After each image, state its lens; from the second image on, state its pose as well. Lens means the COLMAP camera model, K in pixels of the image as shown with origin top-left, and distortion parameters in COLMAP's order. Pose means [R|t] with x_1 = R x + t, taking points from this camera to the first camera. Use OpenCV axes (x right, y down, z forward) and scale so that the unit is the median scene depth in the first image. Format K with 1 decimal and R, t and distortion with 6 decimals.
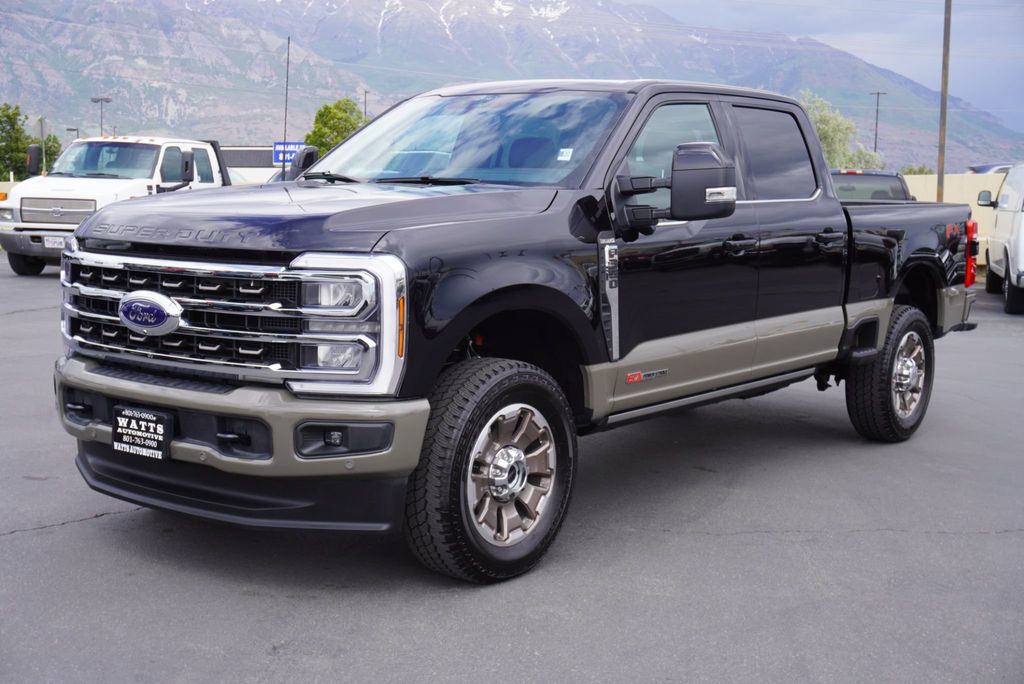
lens RADIAL K [[1333.0, 0, 512.0], [0, 1333.0, 342.0], [0, 0, 1]] dist [0.031225, 0.019852]
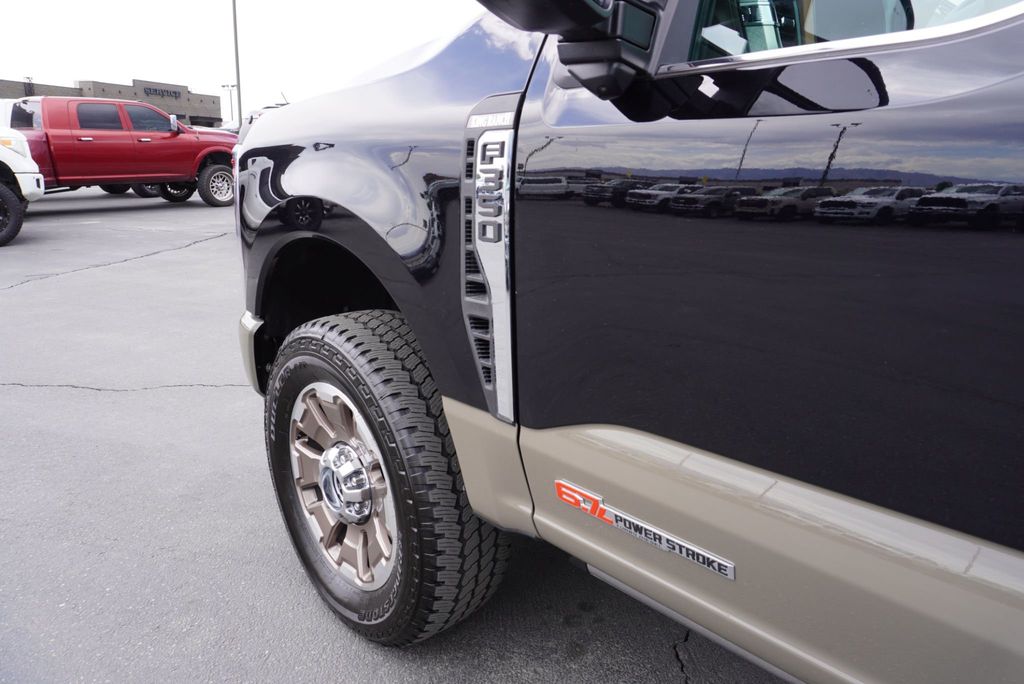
lens RADIAL K [[679.1, 0, 513.8], [0, 679.1, 335.2], [0, 0, 1]] dist [-0.035053, 0.019179]
pose [[-0.157453, 0.220669, -0.962556, 0.304832], [-0.132366, 0.961202, 0.242011, -0.069767], [0.978615, 0.165515, -0.122135, 1.135451]]
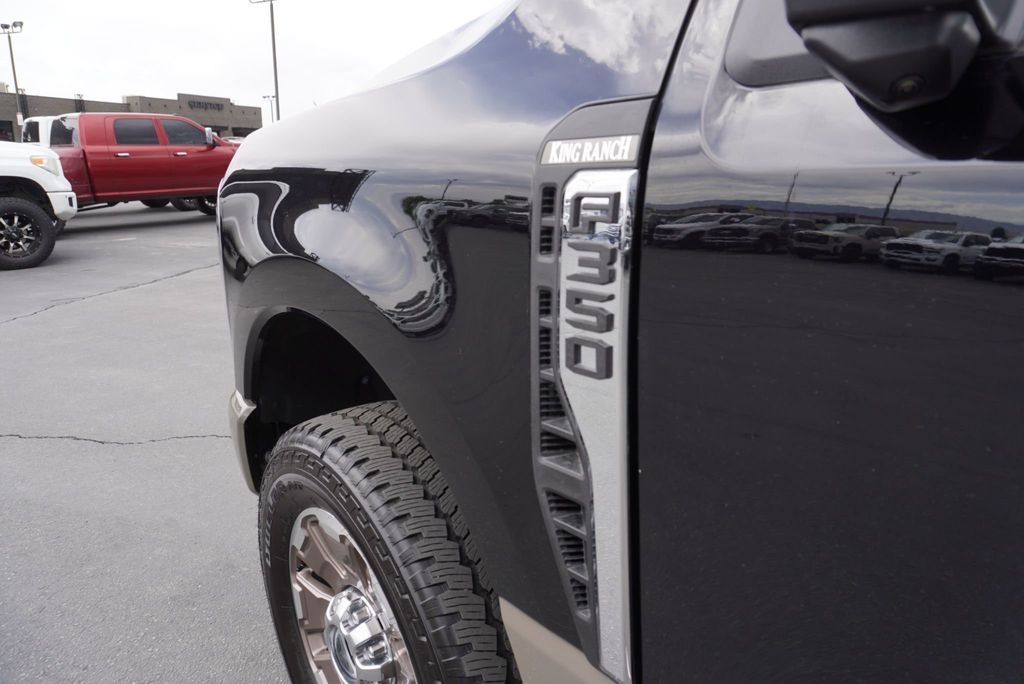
lens RADIAL K [[672.0, 0, 518.0], [0, 672.0, 338.0], [0, 0, 1]] dist [-0.014121, 0.002118]
pose [[-0.201718, 0.224594, -0.953345, 0.199112], [-0.107353, 0.962420, 0.249446, -0.079171], [0.973543, 0.152662, -0.170027, 1.102379]]
